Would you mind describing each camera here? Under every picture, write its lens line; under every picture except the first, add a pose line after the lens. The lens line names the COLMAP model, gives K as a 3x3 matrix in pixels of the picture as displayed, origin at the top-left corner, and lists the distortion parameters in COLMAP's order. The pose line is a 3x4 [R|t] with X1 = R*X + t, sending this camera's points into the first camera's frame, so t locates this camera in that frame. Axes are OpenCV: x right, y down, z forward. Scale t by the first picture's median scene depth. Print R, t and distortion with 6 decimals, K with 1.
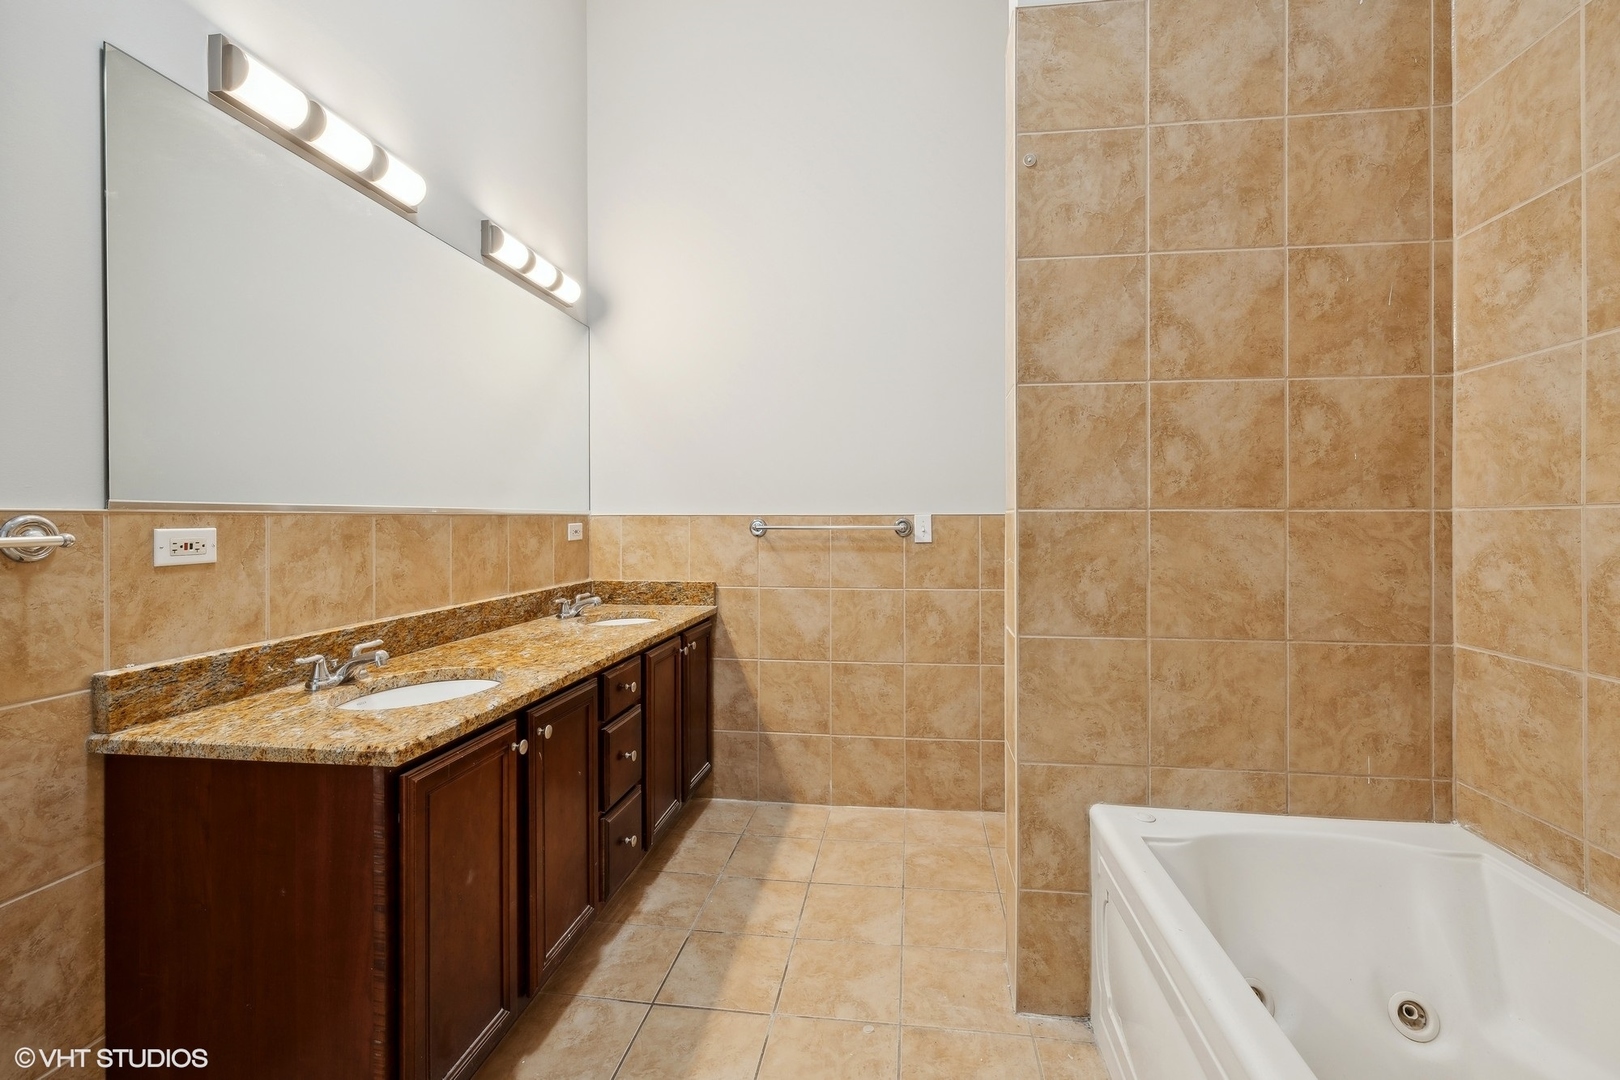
lens RADIAL K [[679.3, 0, 821.3], [0, 679.3, 528.8], [0, 0, 1]] dist [-0.000778, 0.000170]
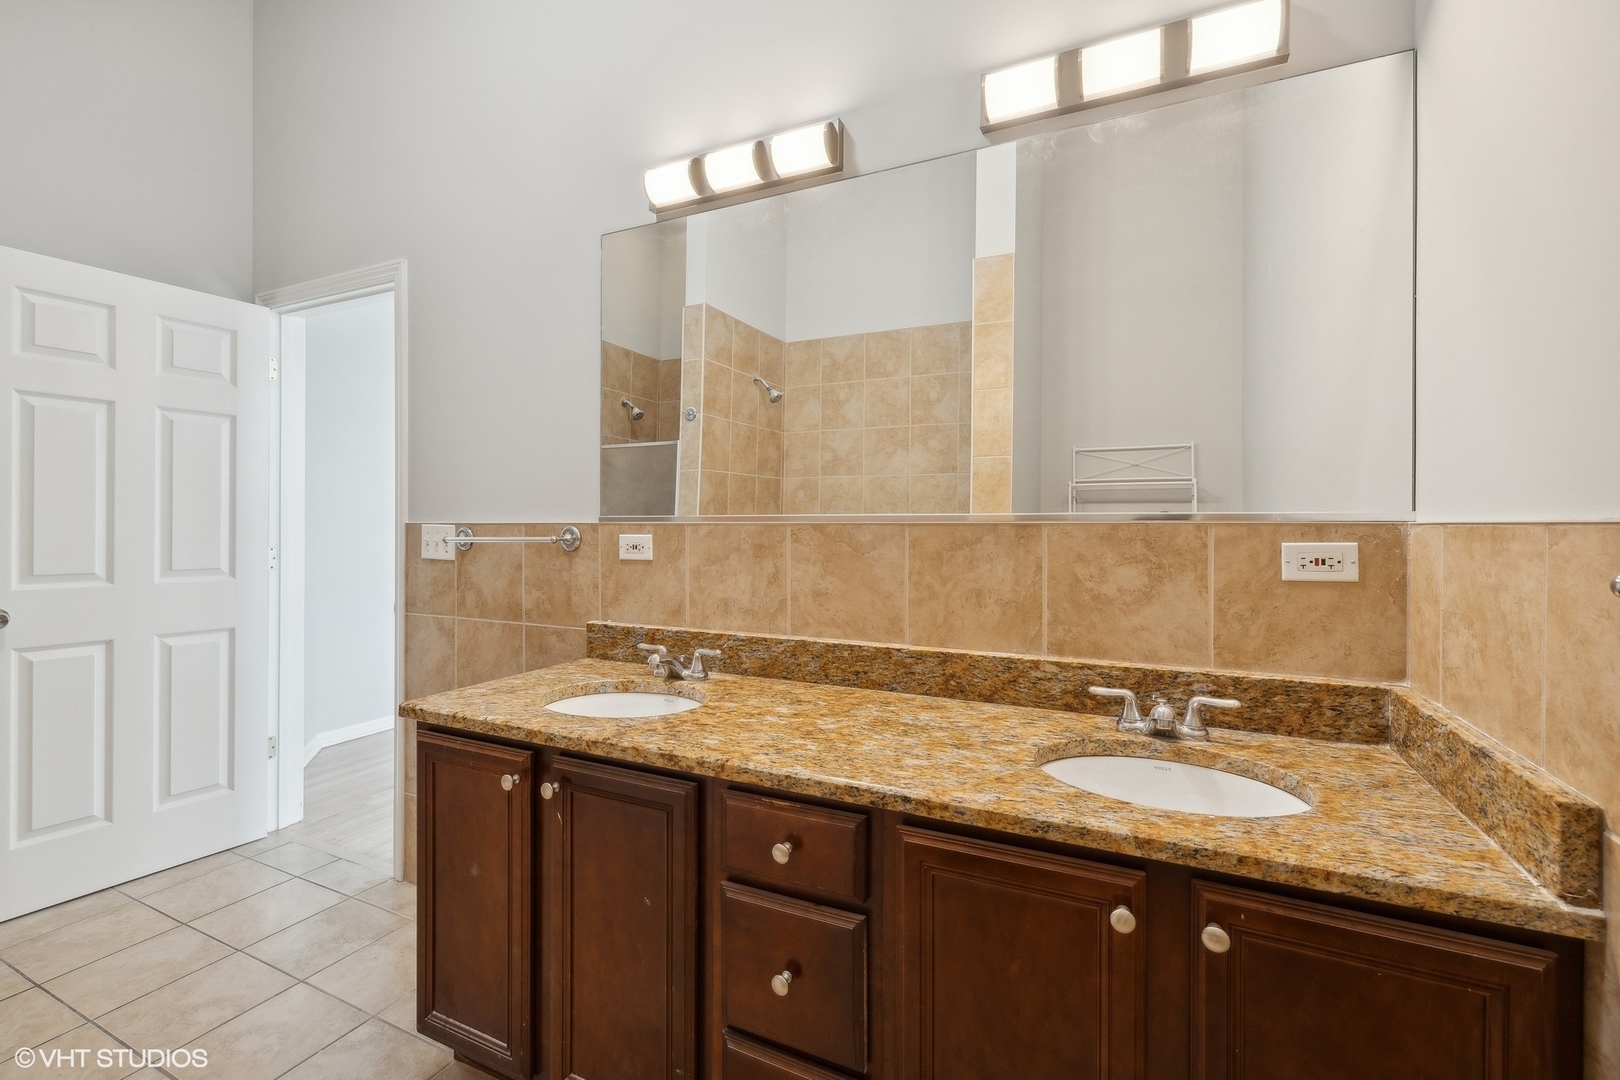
lens RADIAL K [[679.3, 0, 821.3], [0, 679.3, 528.8], [0, 0, 1]] dist [-0.000778, 0.000170]
pose [[-0.295200, -0.000232, -0.955435, 0.243951], [-0.019444, 0.999794, 0.005765, -0.021956], [0.955238, 0.020279, -0.295144, 1.375457]]
